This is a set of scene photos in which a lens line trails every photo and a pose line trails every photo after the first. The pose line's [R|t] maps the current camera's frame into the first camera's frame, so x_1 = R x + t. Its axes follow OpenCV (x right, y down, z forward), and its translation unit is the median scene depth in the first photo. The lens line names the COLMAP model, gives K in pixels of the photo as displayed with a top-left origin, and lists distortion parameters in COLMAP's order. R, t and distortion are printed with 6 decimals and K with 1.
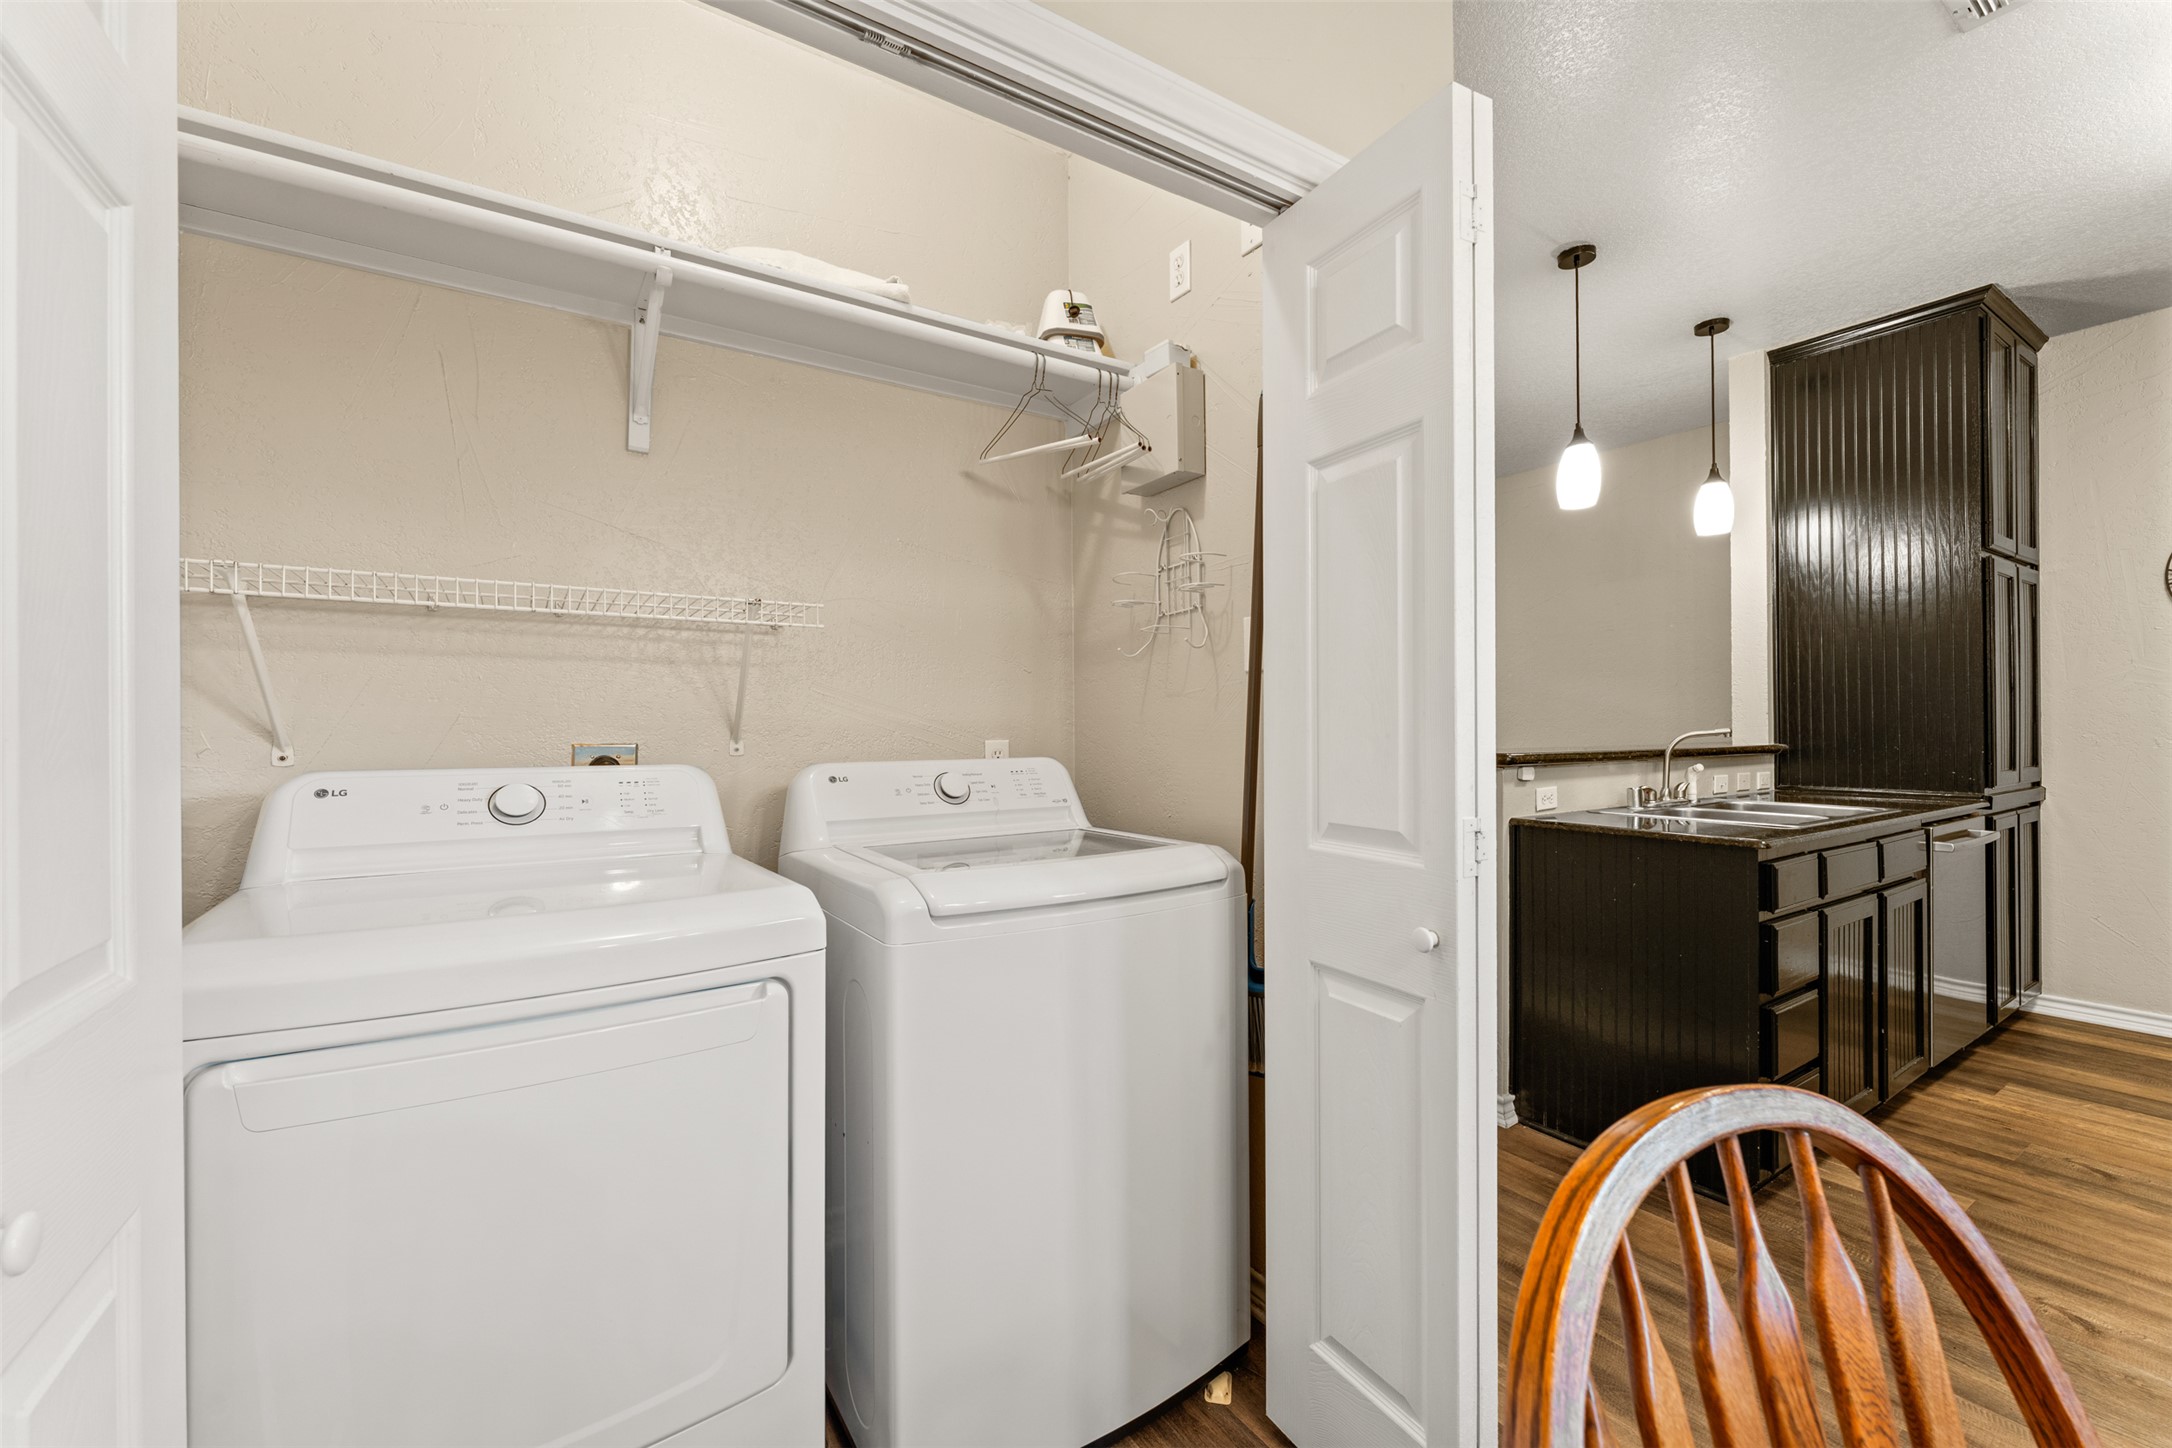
lens RADIAL K [[868.5, 0, 1067.2], [0, 868.5, 720.0], [0, 0, 1]] dist [0.000524, -0.000284]
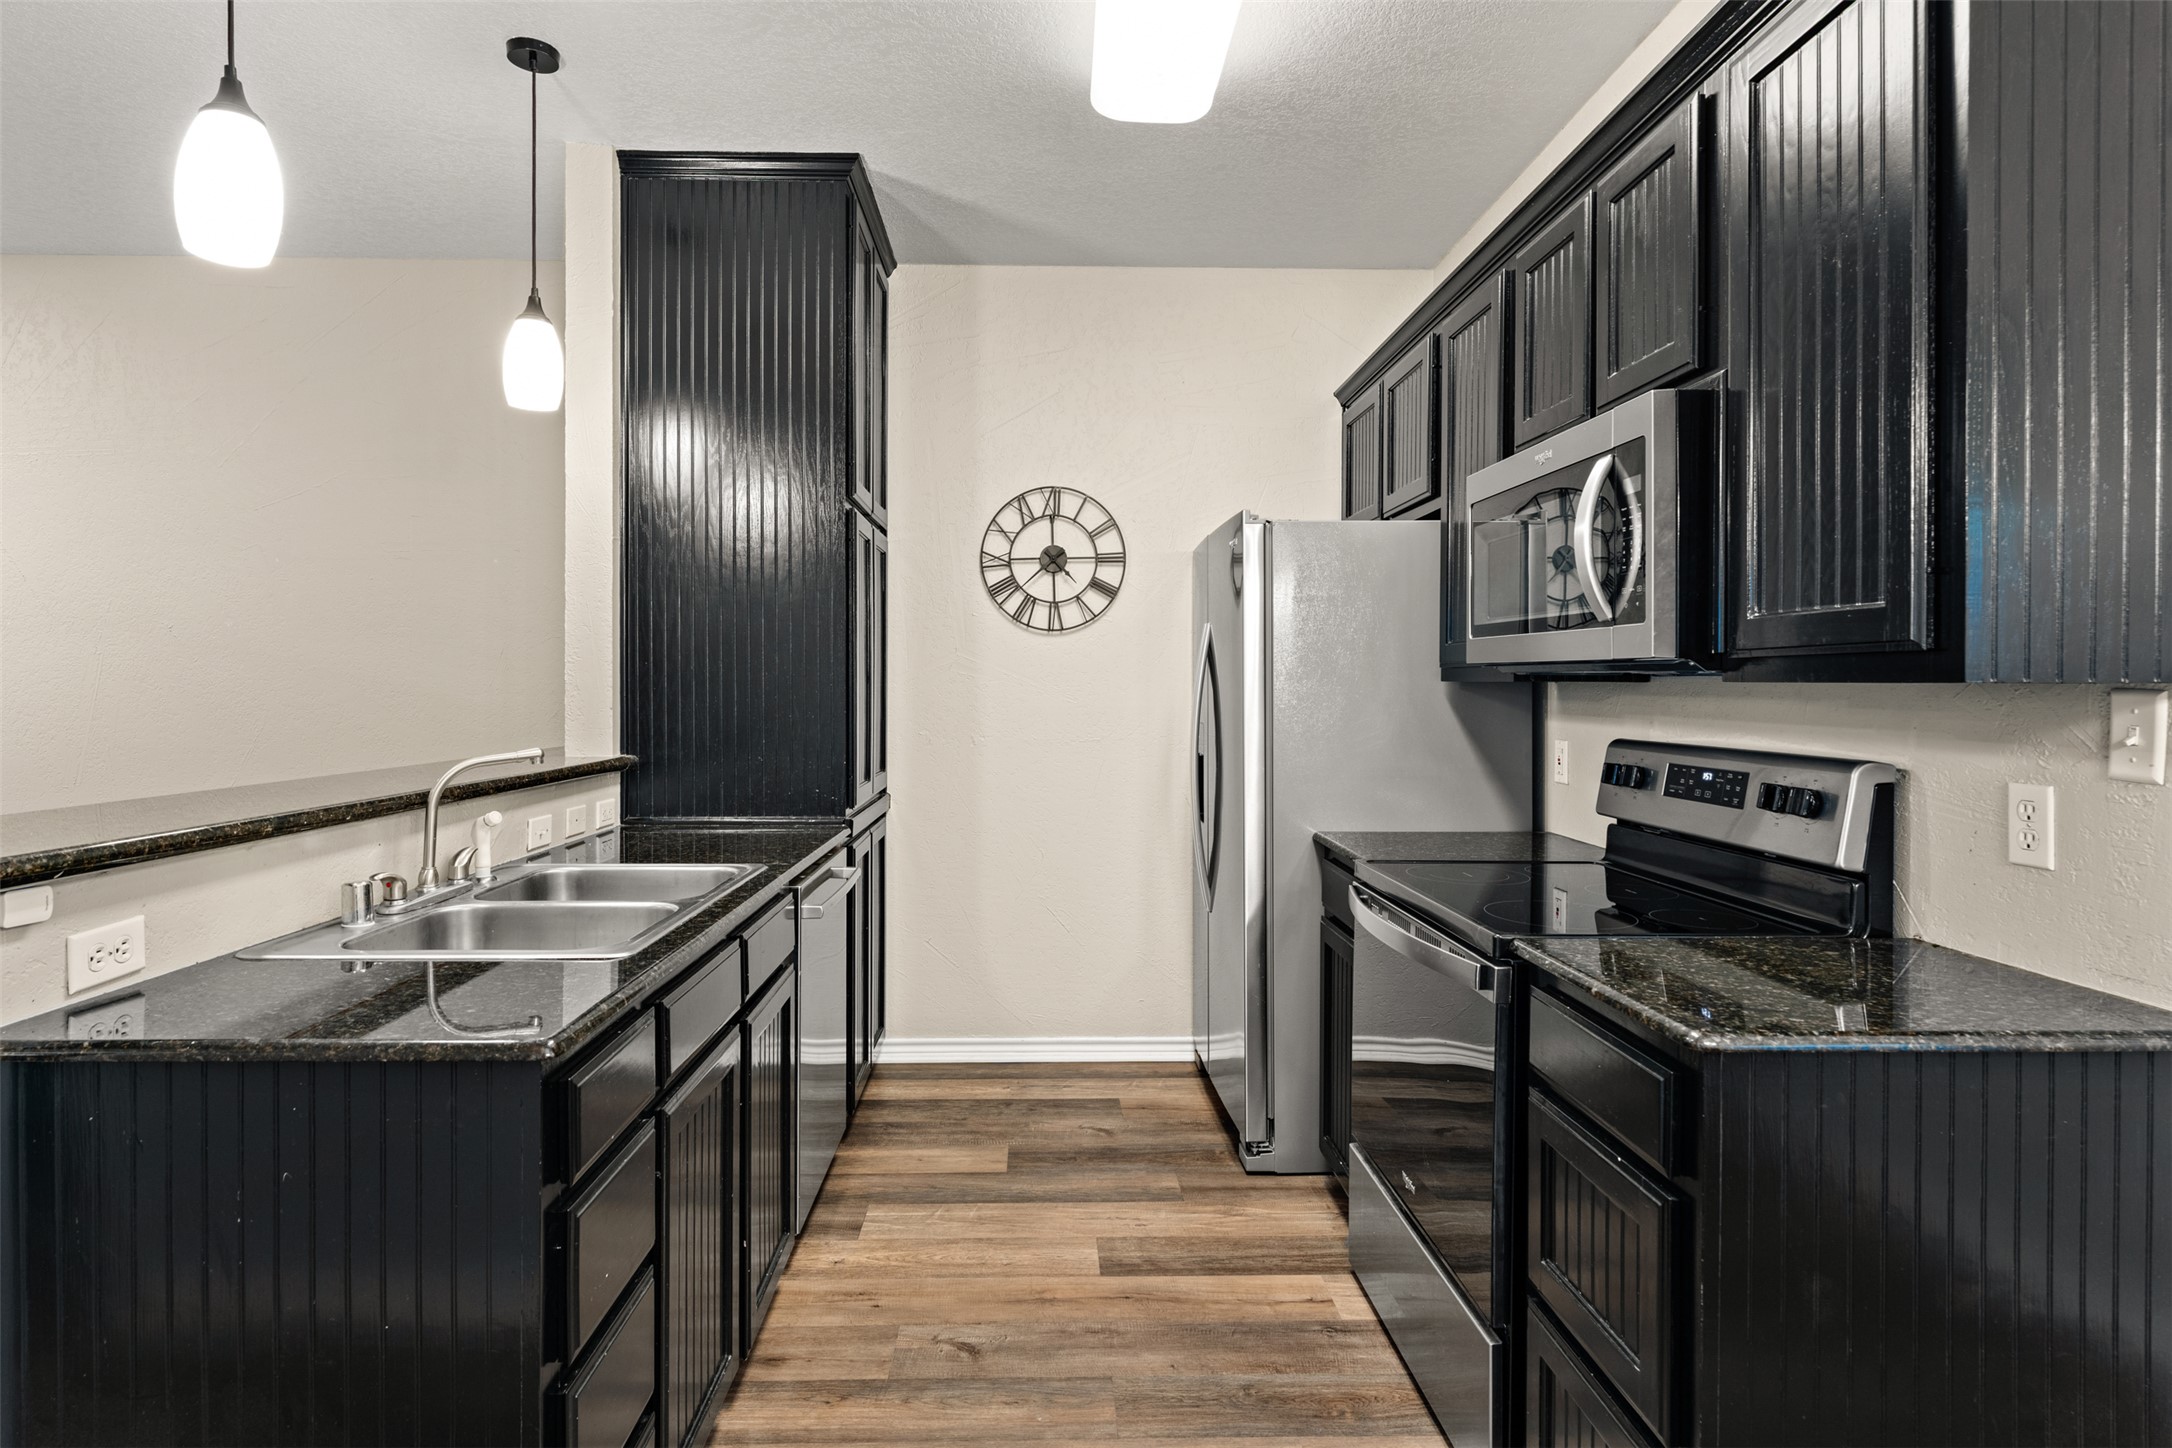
lens RADIAL K [[1119.0, 0, 1056.3], [0, 1119.0, 692.9], [0, 0, 1]] dist [-0.002796, -0.001081]
pose [[0.518220, 0.003271, 0.855241, 0.287582], [-0.008618, 0.999962, 0.001398, -0.025559], [-0.855204, -0.008095, 0.518229, 0.309339]]
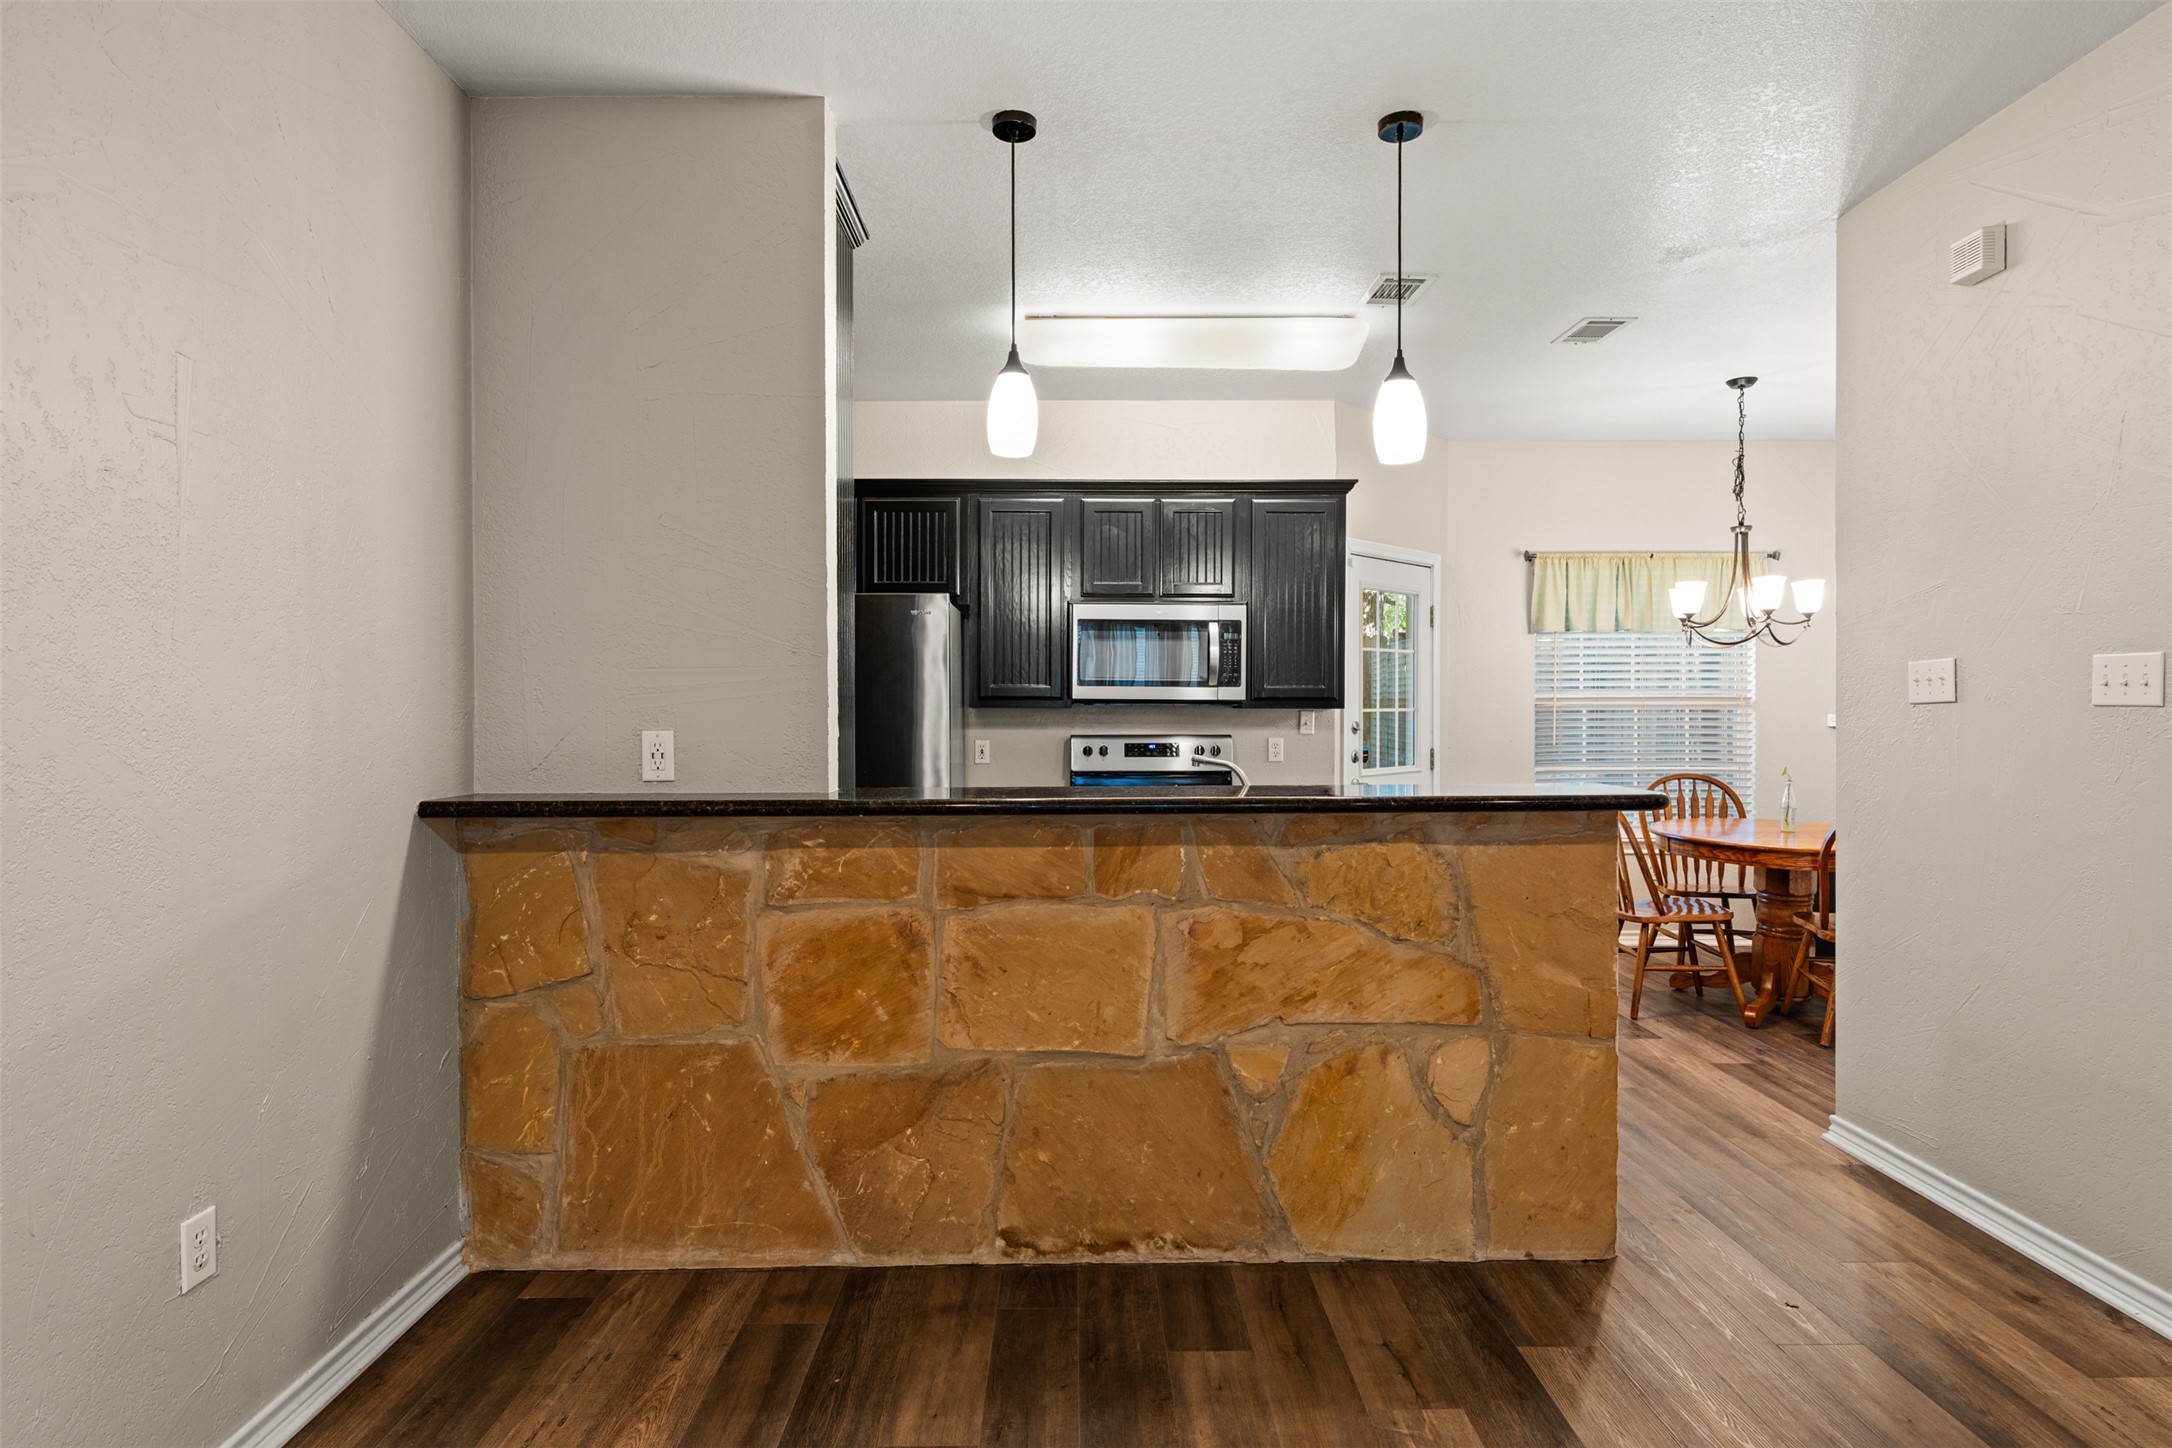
lens RADIAL K [[1119.0, 0, 1067.4], [0, 1119.0, 727.3], [0, 0, 1]] dist [-0.002796, -0.001081]
pose [[-0.846811, 0.000755, 0.531893, 0.289667], [0.005851, 0.999952, 0.007896, -0.020638], [-0.531861, 0.009799, -0.846775, 1.678986]]
